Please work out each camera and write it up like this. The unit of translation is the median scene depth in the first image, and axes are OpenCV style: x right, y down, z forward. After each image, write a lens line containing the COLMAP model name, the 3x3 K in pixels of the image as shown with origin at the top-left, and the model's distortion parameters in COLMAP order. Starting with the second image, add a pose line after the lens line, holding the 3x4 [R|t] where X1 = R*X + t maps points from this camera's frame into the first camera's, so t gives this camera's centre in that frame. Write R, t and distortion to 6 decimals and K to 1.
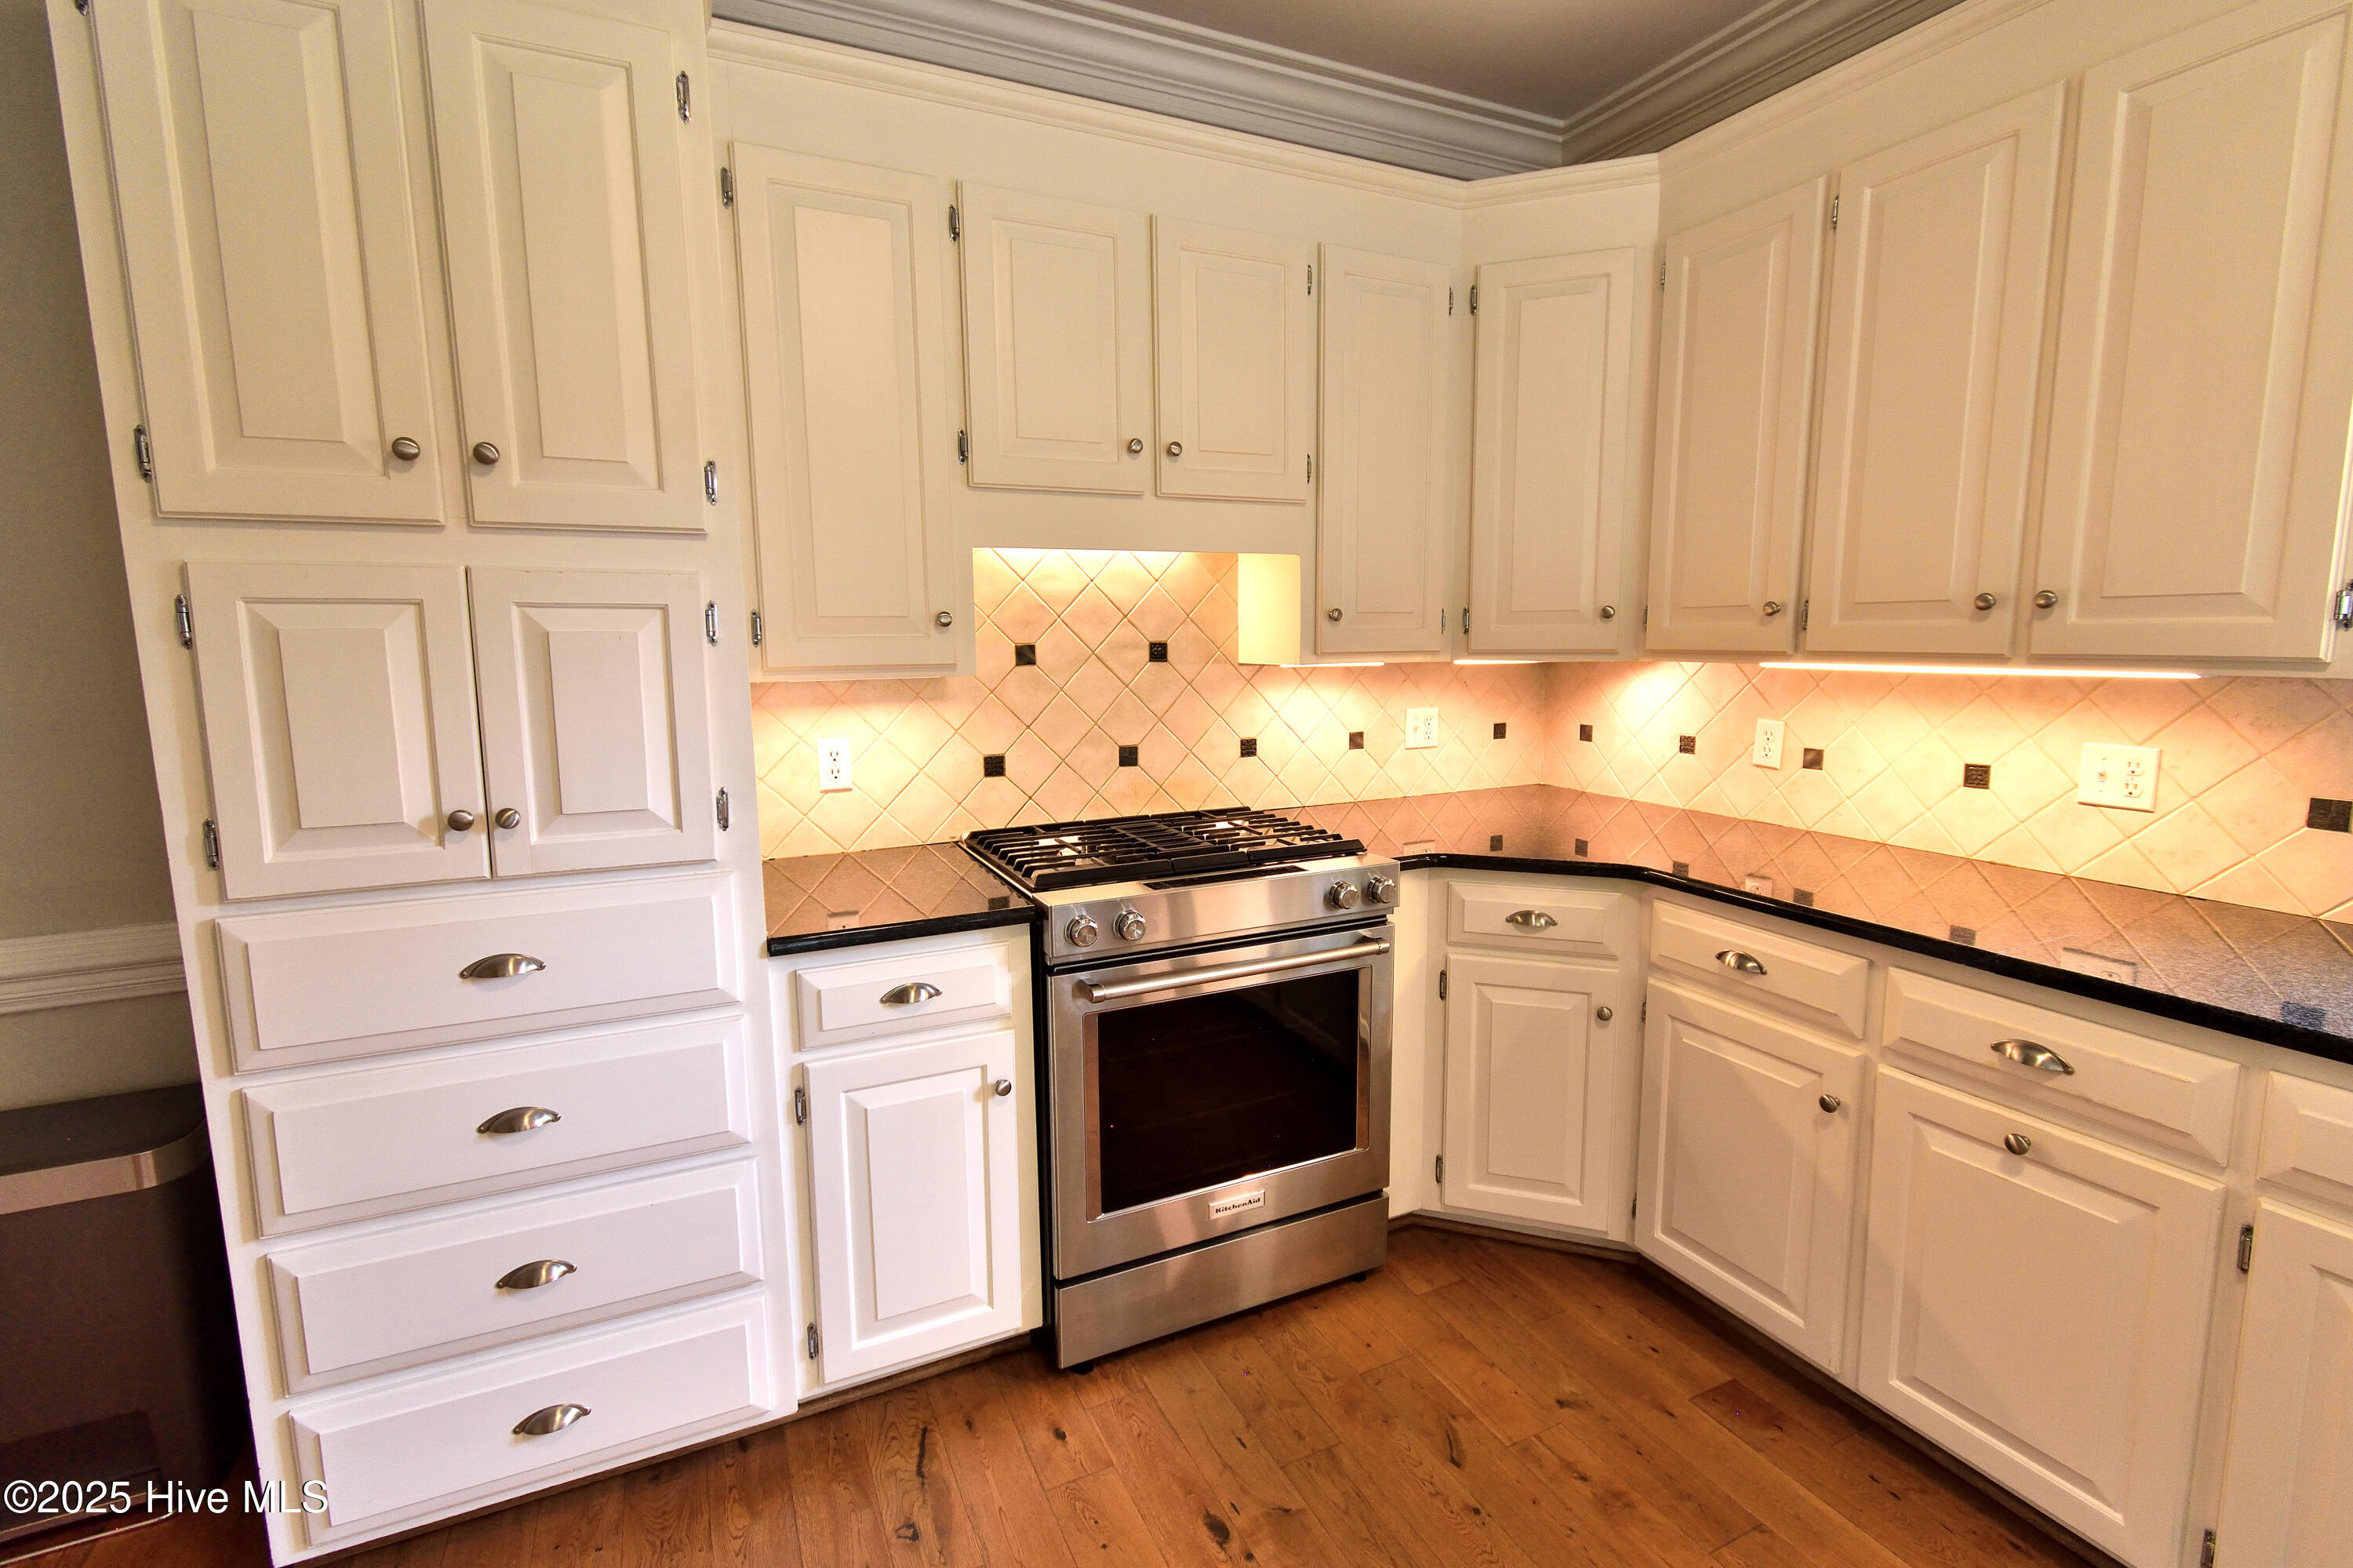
lens RADIAL K [[1055.2, 0, 1187.7], [0, 1055.2, 776.1], [0, 0, 1]] dist [0.001912, -0.000047]
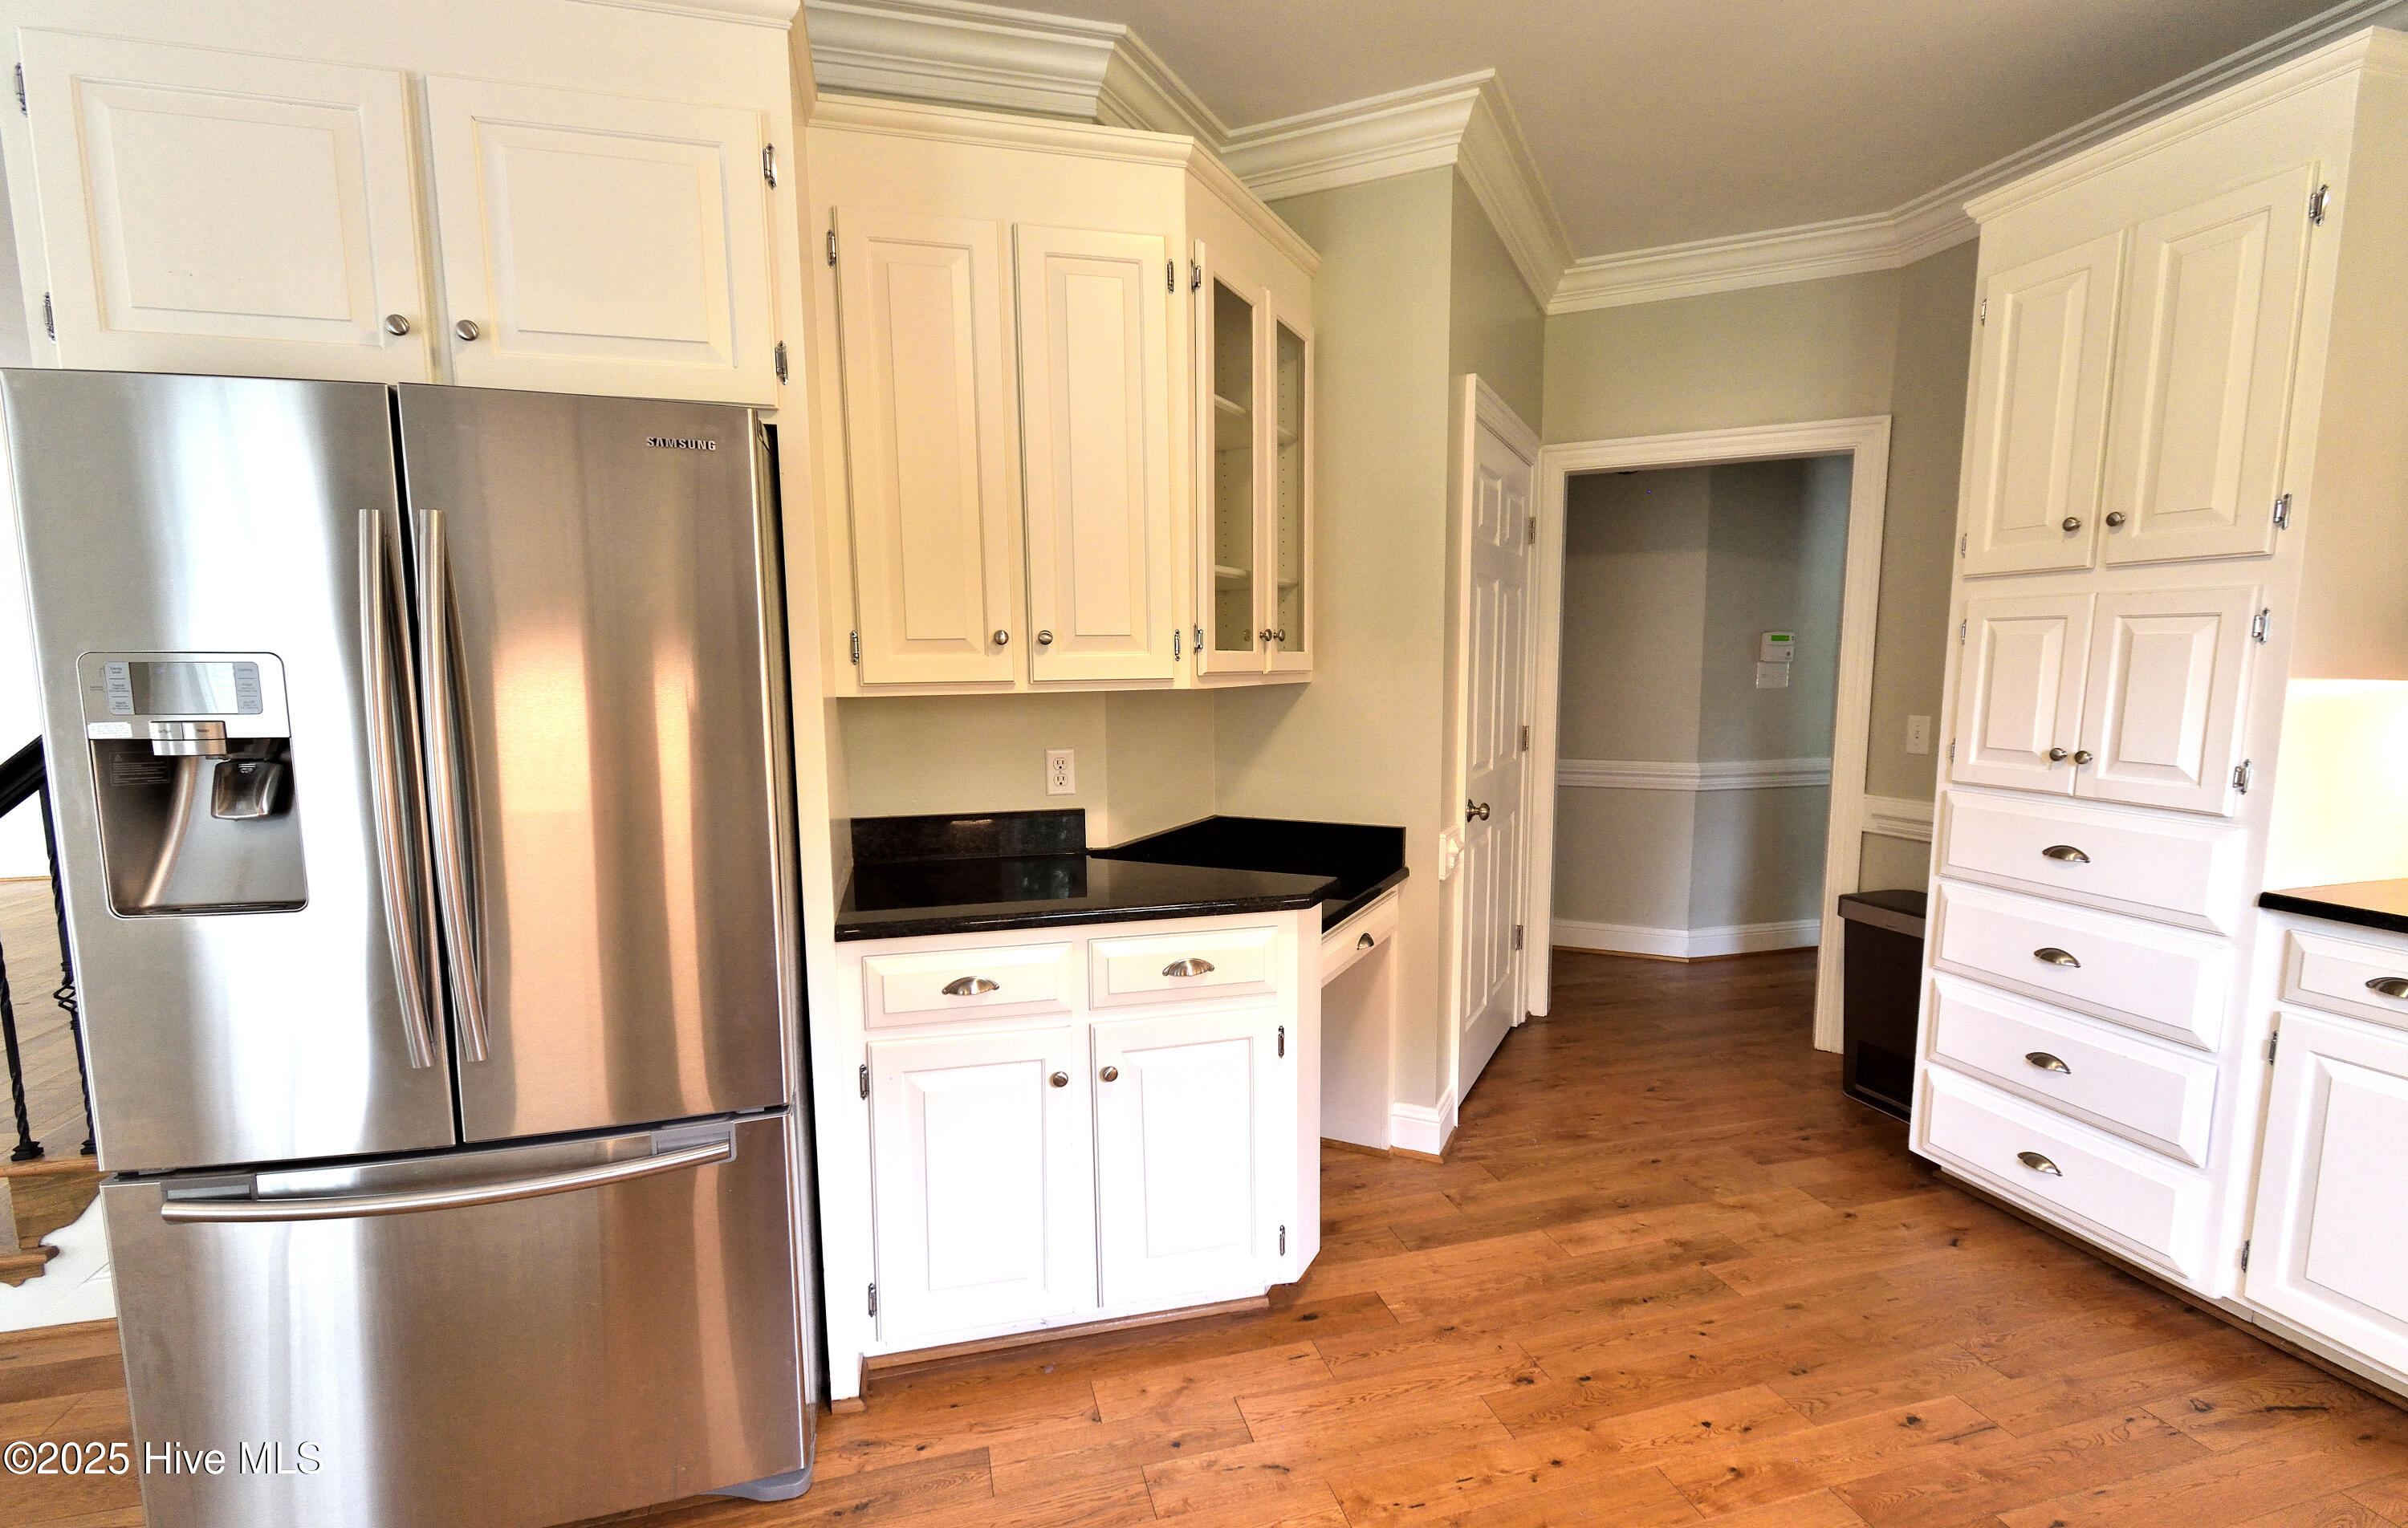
lens RADIAL K [[1091.6, 0, 1201.0], [0, 1091.6, 807.6], [0, 0, 1]] dist [-0.003020, -0.000658]
pose [[-0.181286, 0.145025, -0.972678, 0.891006], [-0.124442, 0.977733, 0.168972, 0.003030], [0.975525, 0.151674, -0.159202, 0.012601]]
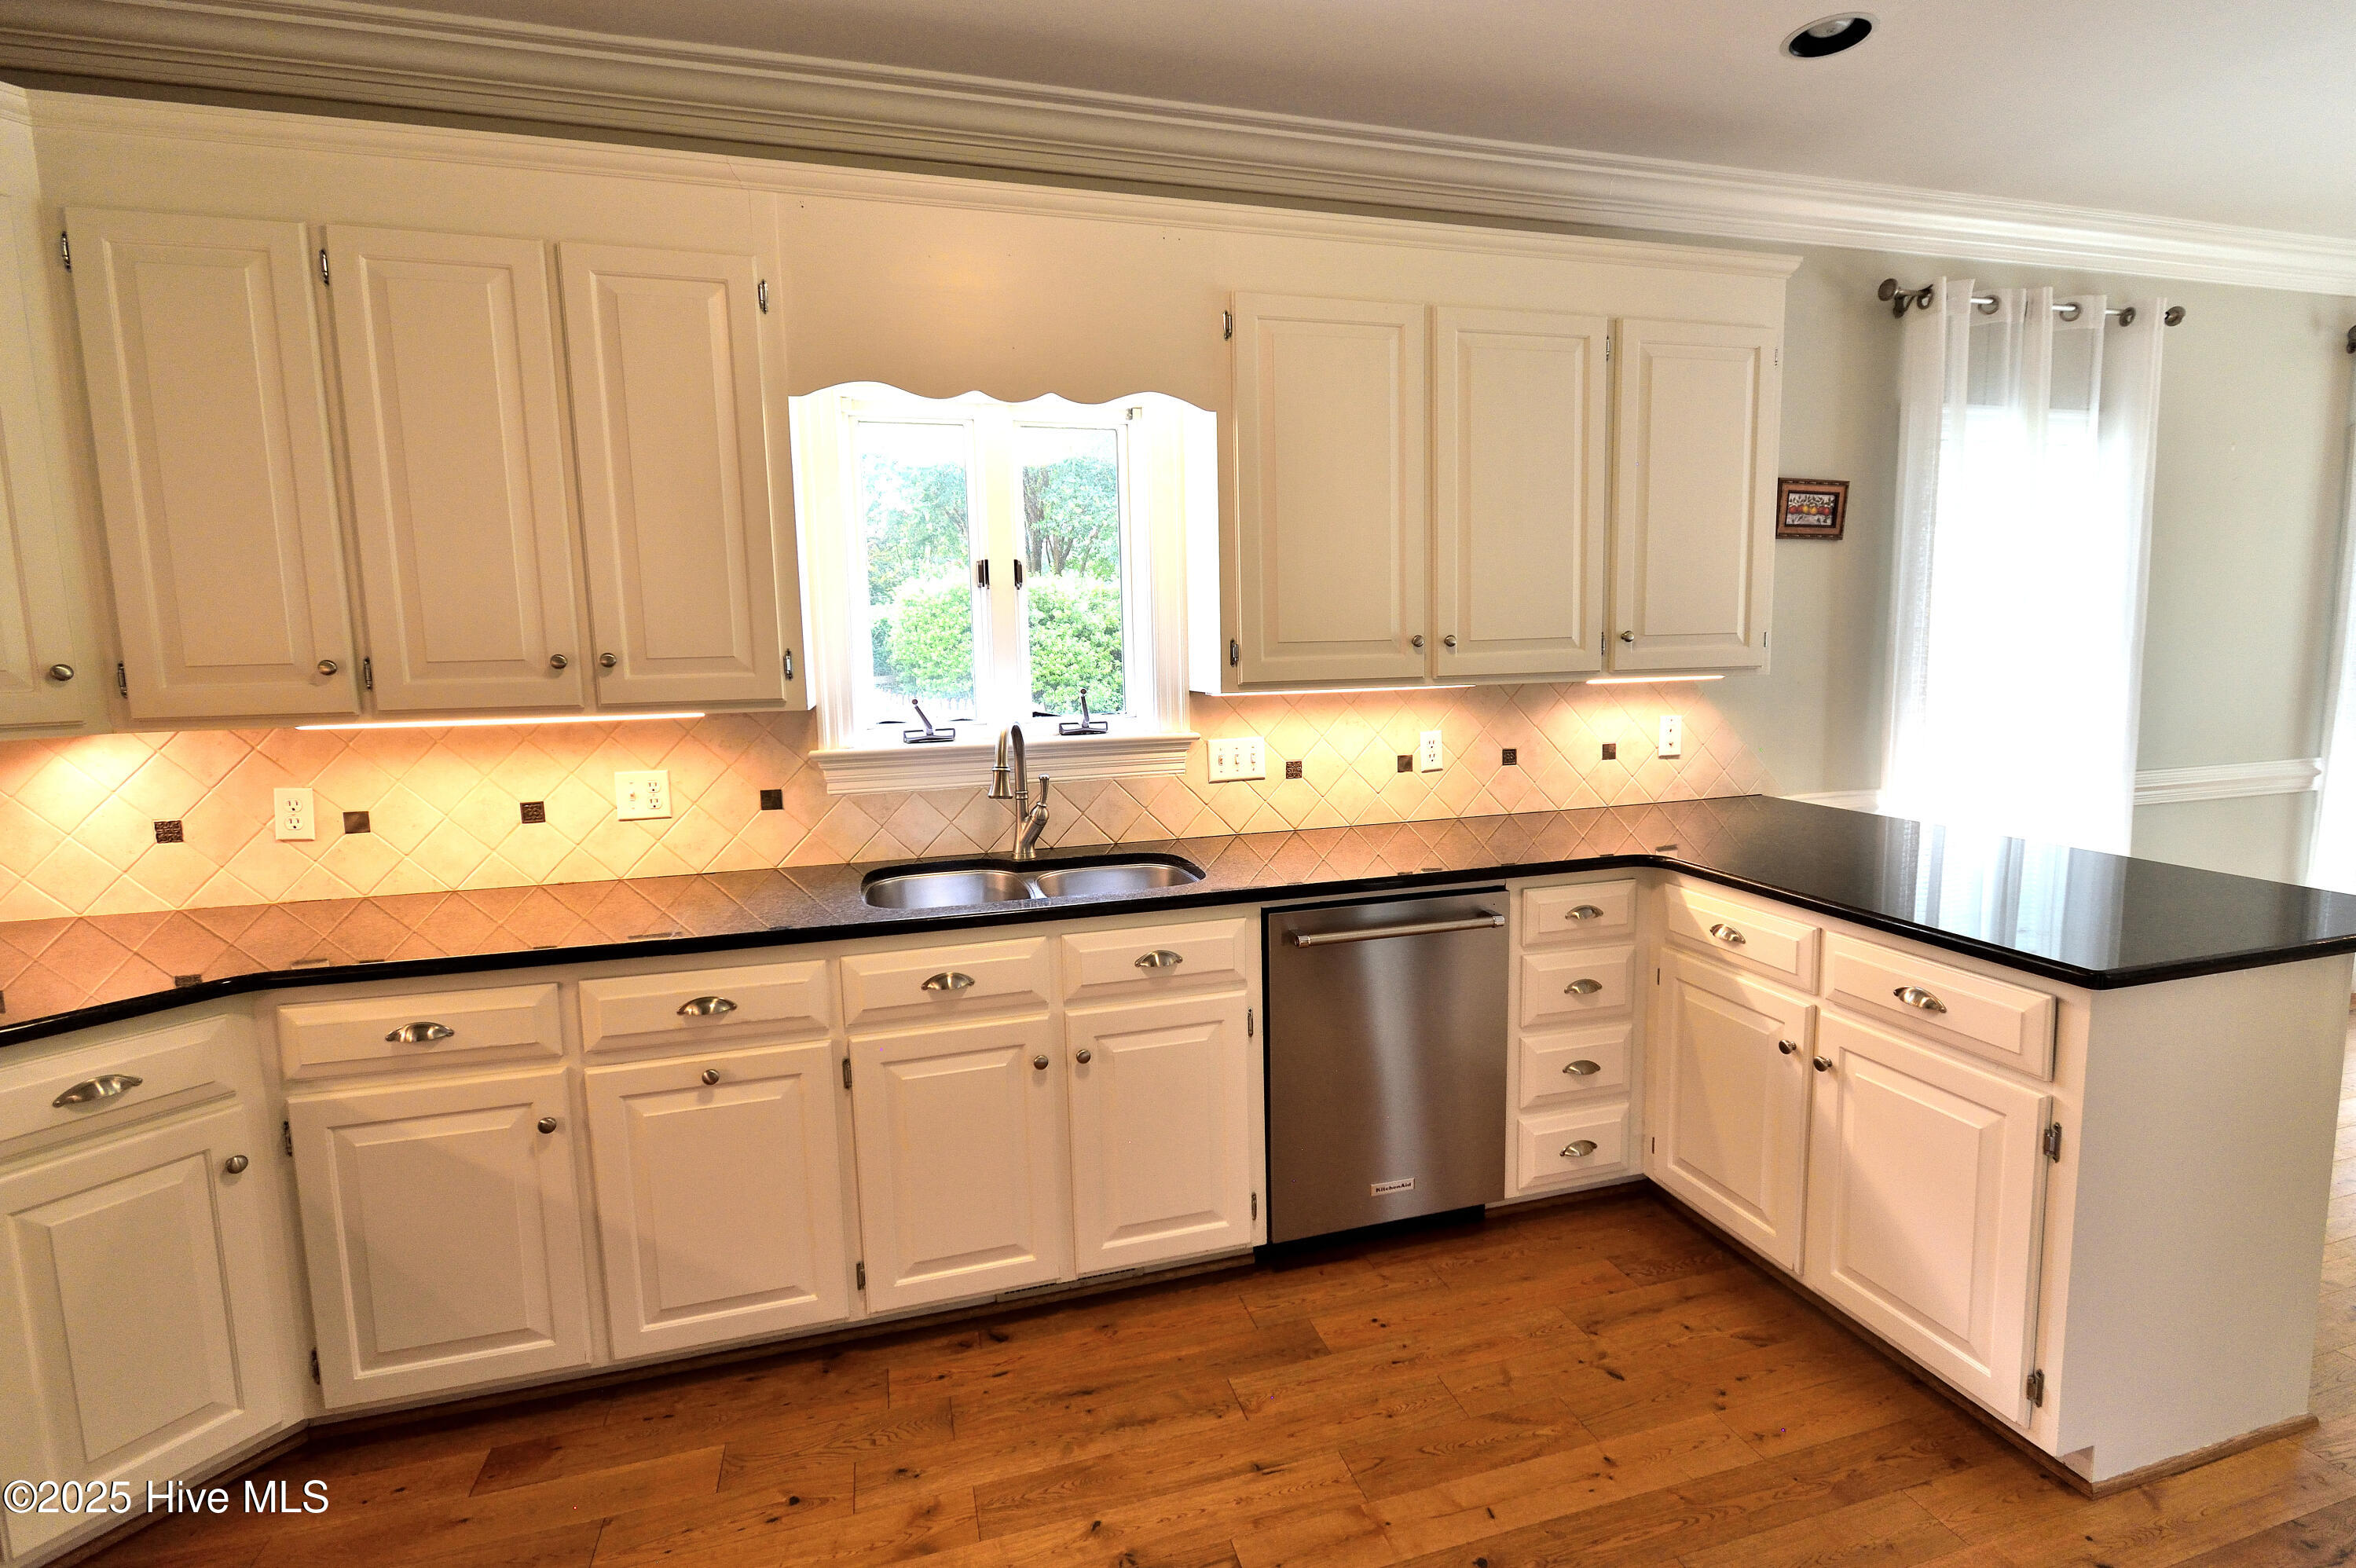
lens RADIAL K [[1088.6, 0, 1197.3], [0, 1088.6, 778.8], [0, 0, 1]] dist [0.003288, -0.001801]
pose [[0.161199, -0.109662, 0.980811, -0.317592], [0.153283, 0.984530, 0.084885, -0.028653], [-0.974946, 0.136658, 0.175514, 0.104168]]
